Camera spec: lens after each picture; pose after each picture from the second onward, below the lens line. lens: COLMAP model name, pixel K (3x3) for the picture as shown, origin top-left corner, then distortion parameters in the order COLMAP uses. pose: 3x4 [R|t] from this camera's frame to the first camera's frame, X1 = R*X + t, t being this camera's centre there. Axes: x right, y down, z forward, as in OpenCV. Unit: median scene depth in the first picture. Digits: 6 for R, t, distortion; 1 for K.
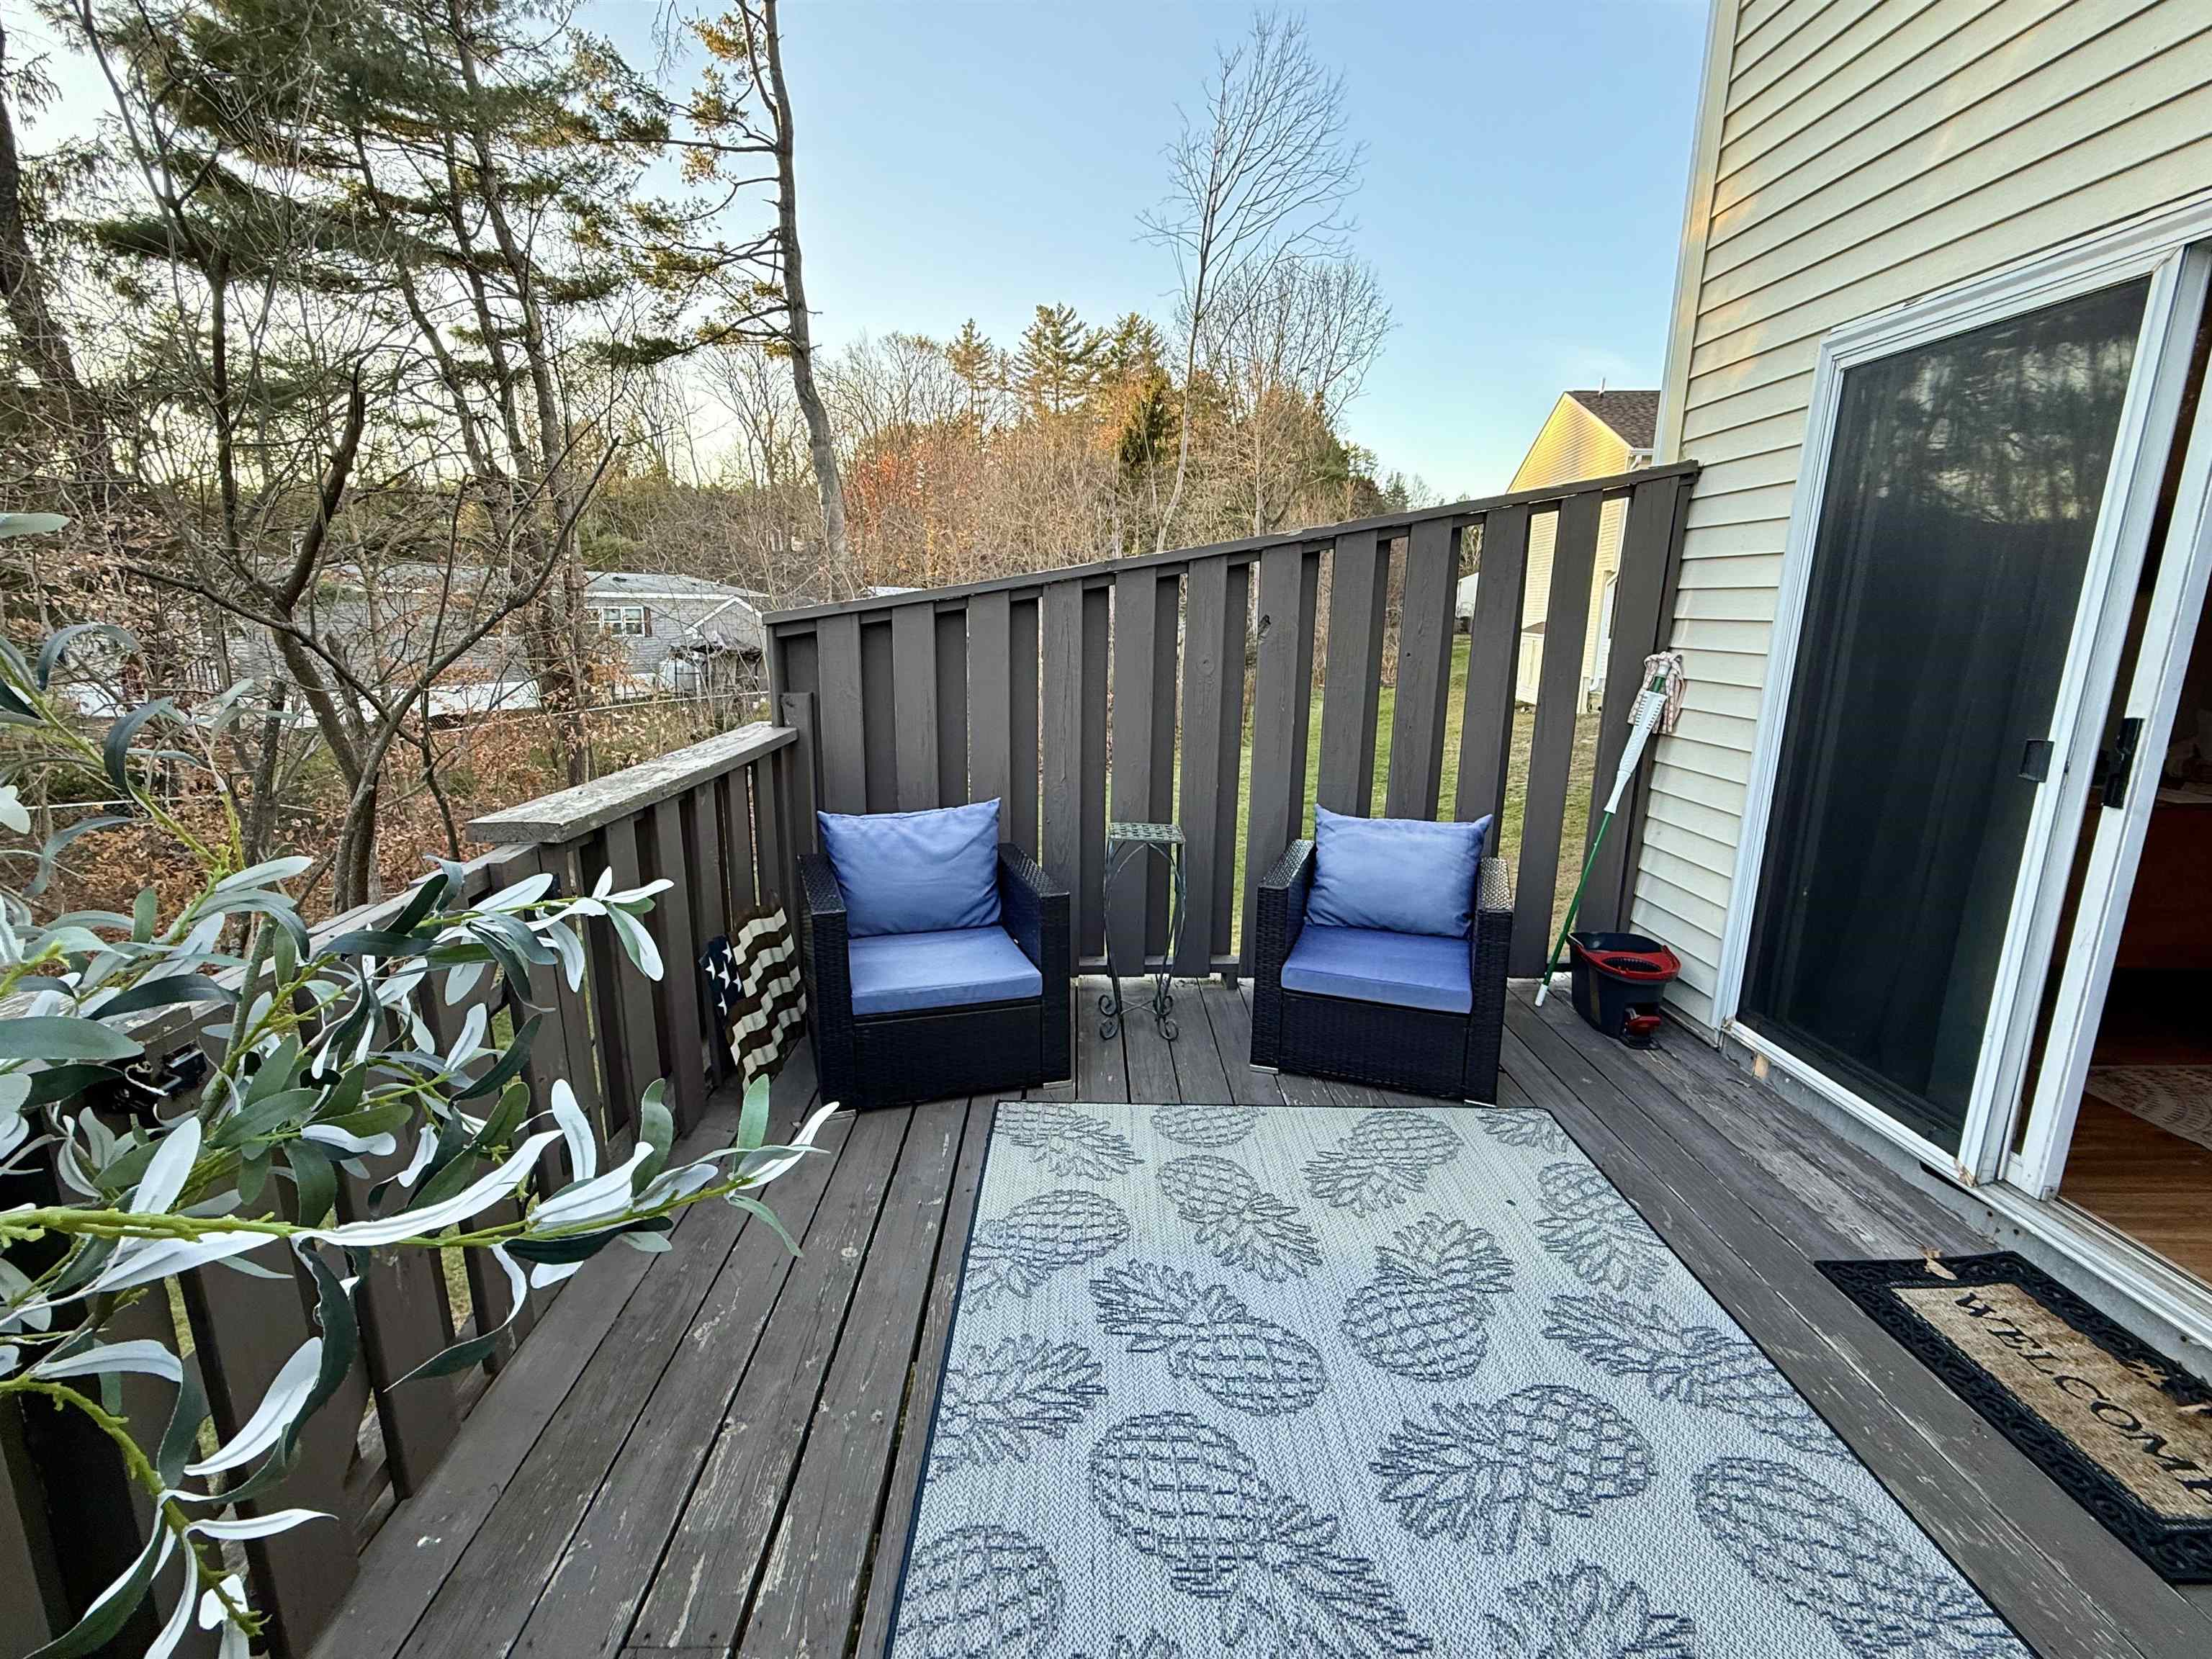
lens RADIAL K [[1009.1, 0, 1107.0], [0, 1009.1, 830.6], [0, 0, 1]] dist [0.000924, 0.000179]
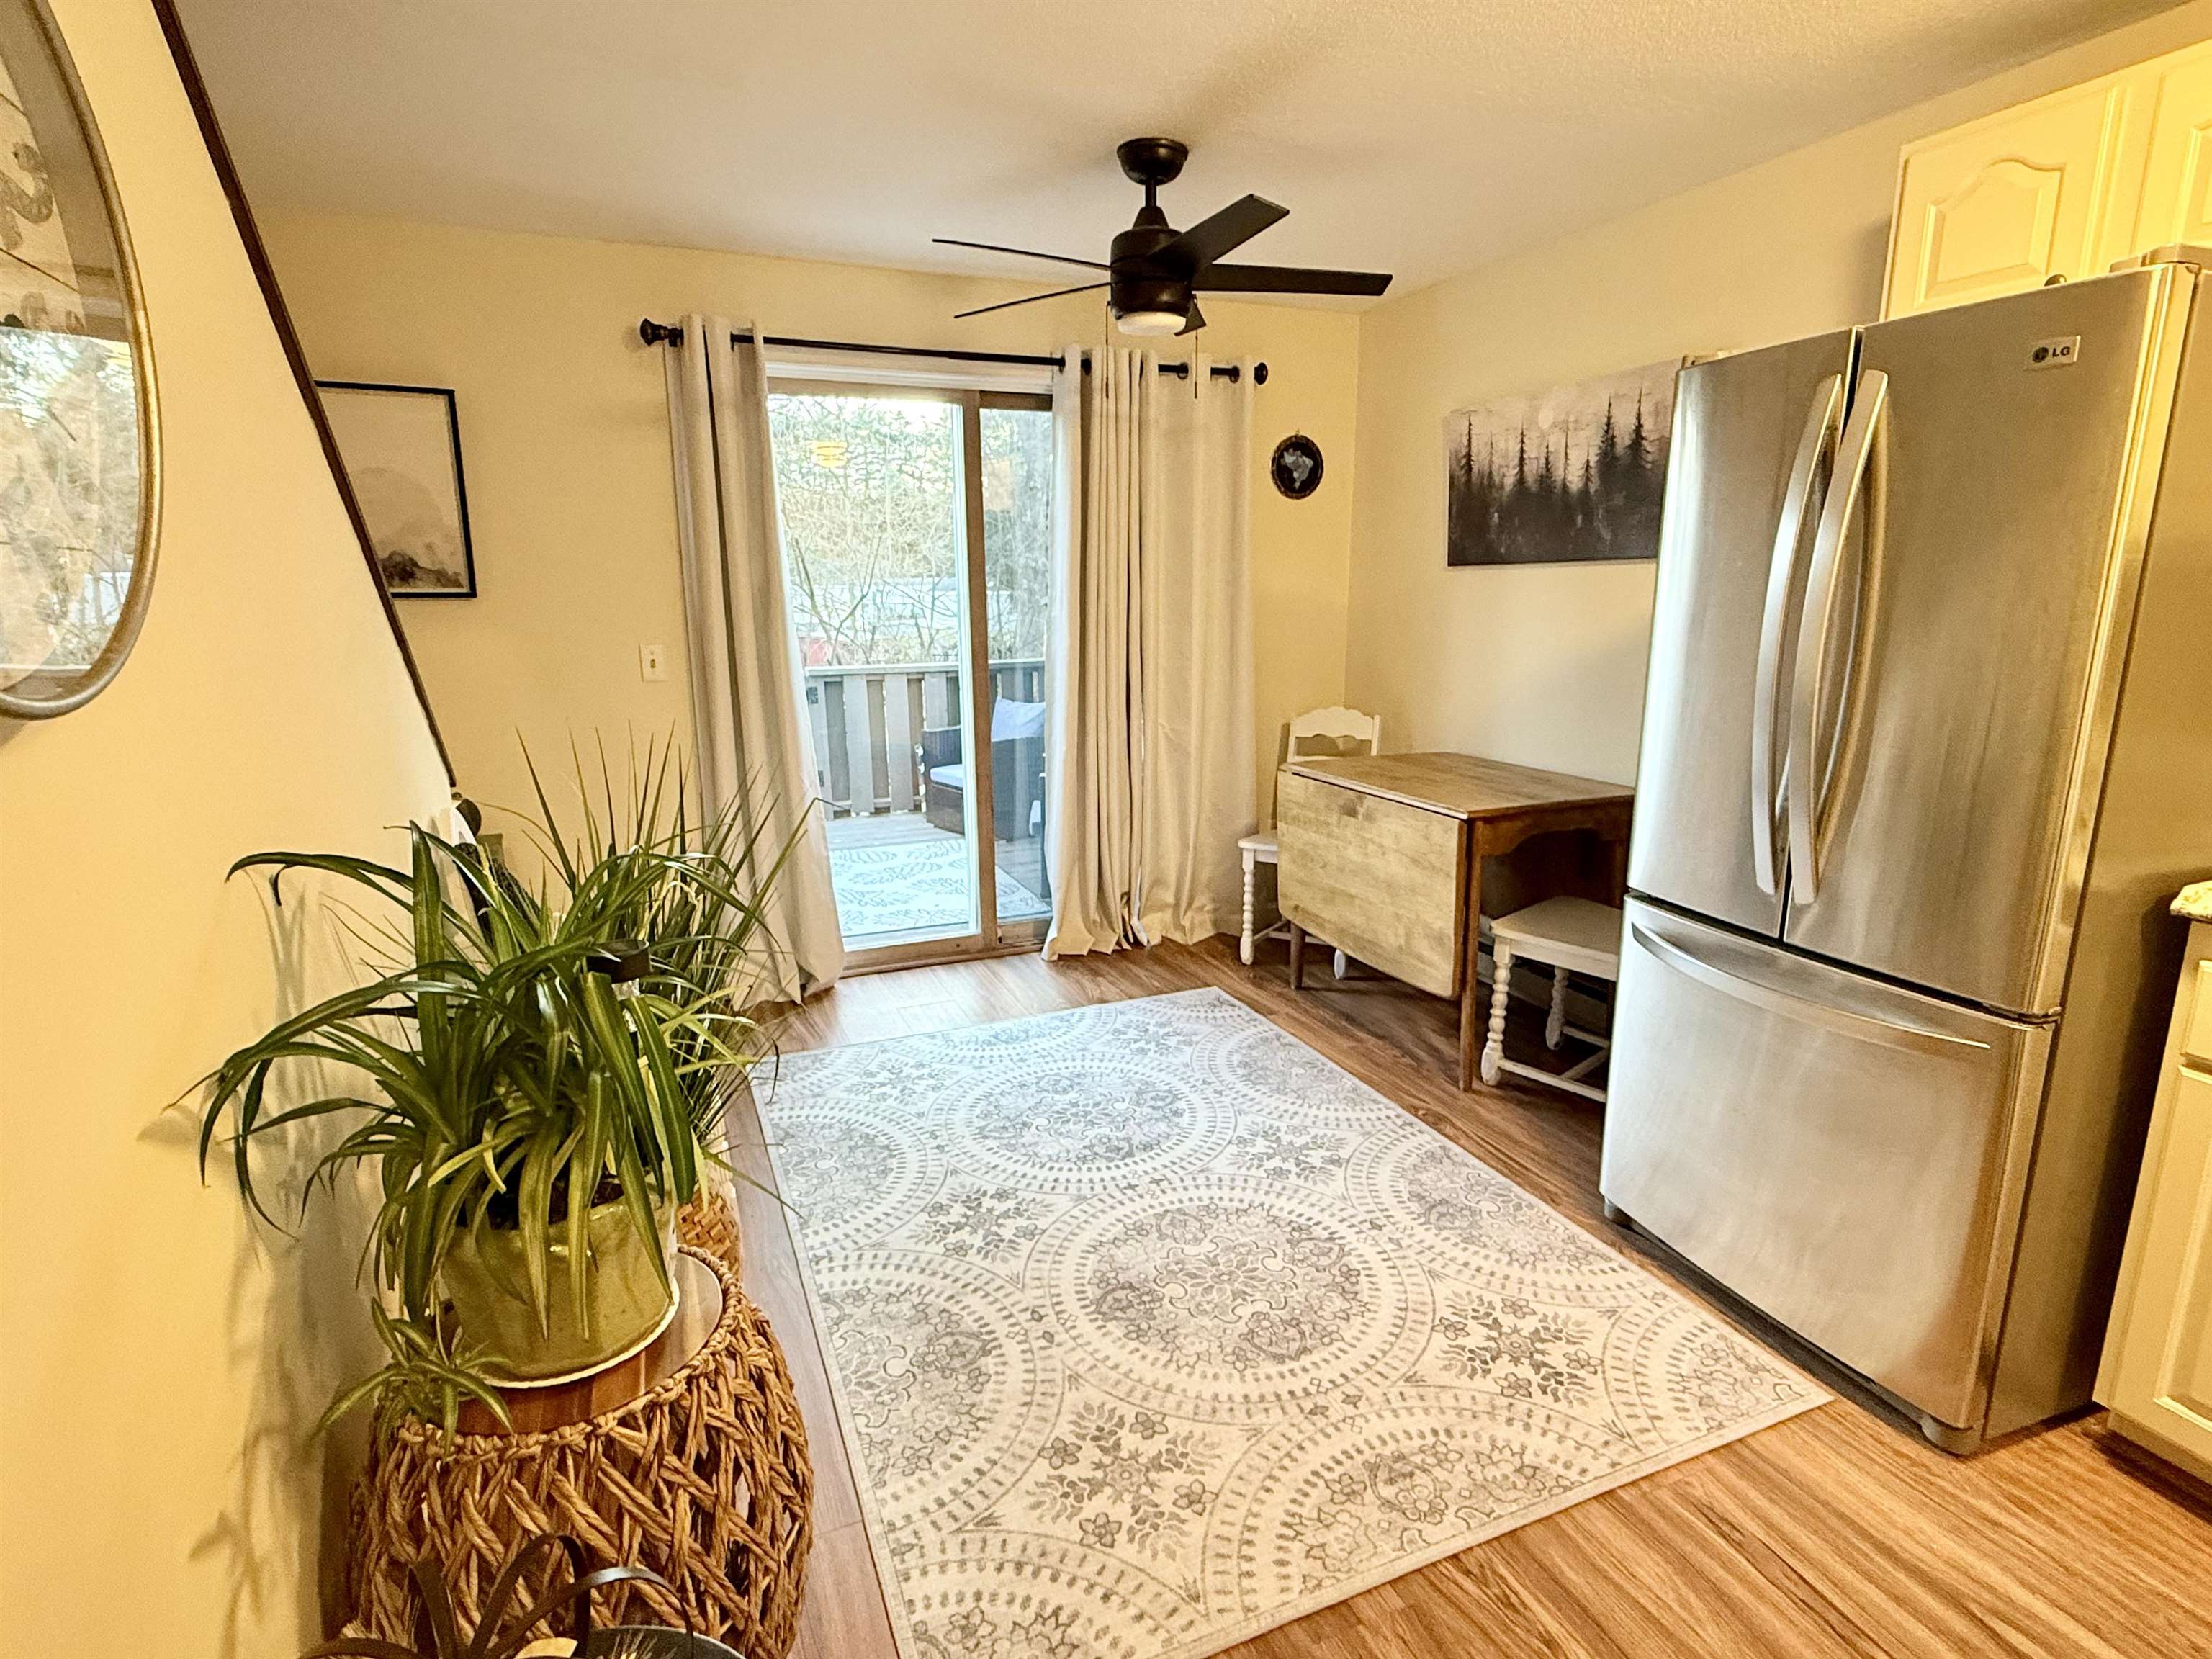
lens RADIAL K [[1126.4, 0, 1106.0], [0, 1126.4, 829.5], [0, 0, 1]] dist [0.000720, 0.000215]
pose [[0.362575, 0.179351, -0.914534, 0.346557], [-0.186527, 0.975417, 0.117341, -0.011684], [0.913098, 0.128040, 0.387115, 0.062999]]
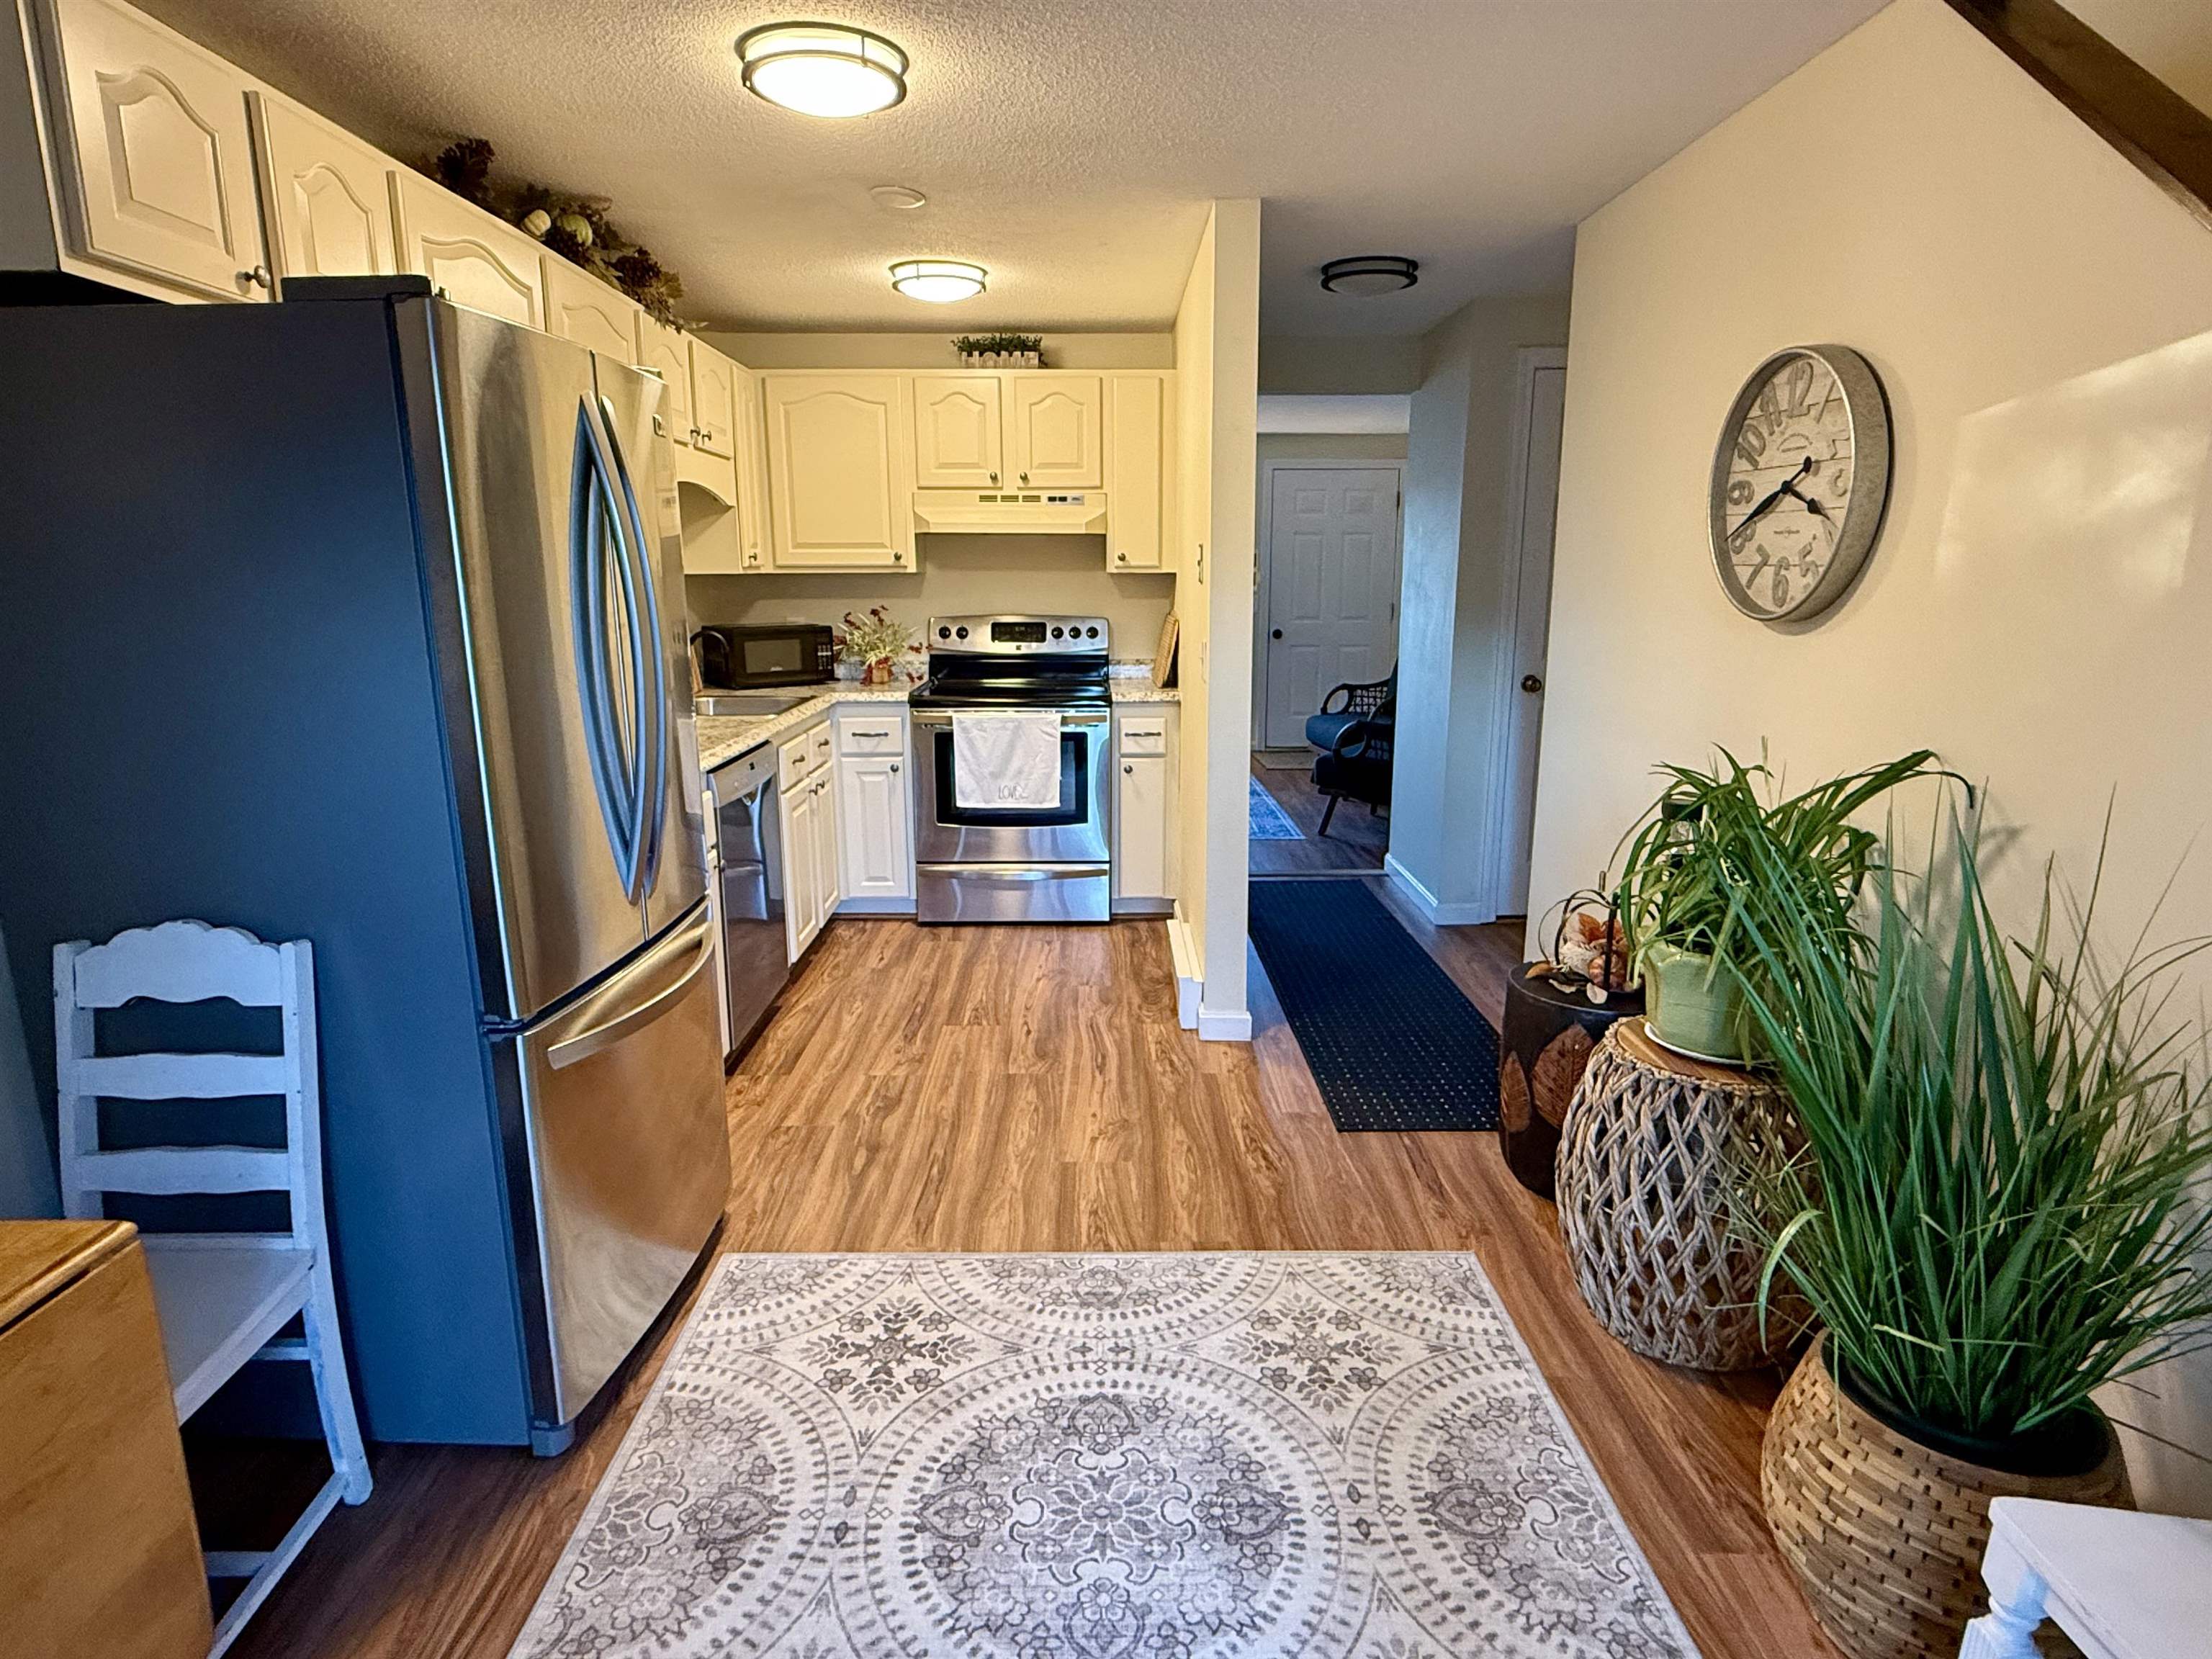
lens RADIAL K [[1194.0, 0, 1097.2], [0, 1194.0, 833.9], [0, 0, 1]] dist [-0.000037, 0.000759]
pose [[0.021918, -0.236074, 0.971488, 0.157356], [0.220268, 0.948984, 0.225636, -0.027952], [-0.975193, 0.209042, 0.072799, 0.112362]]
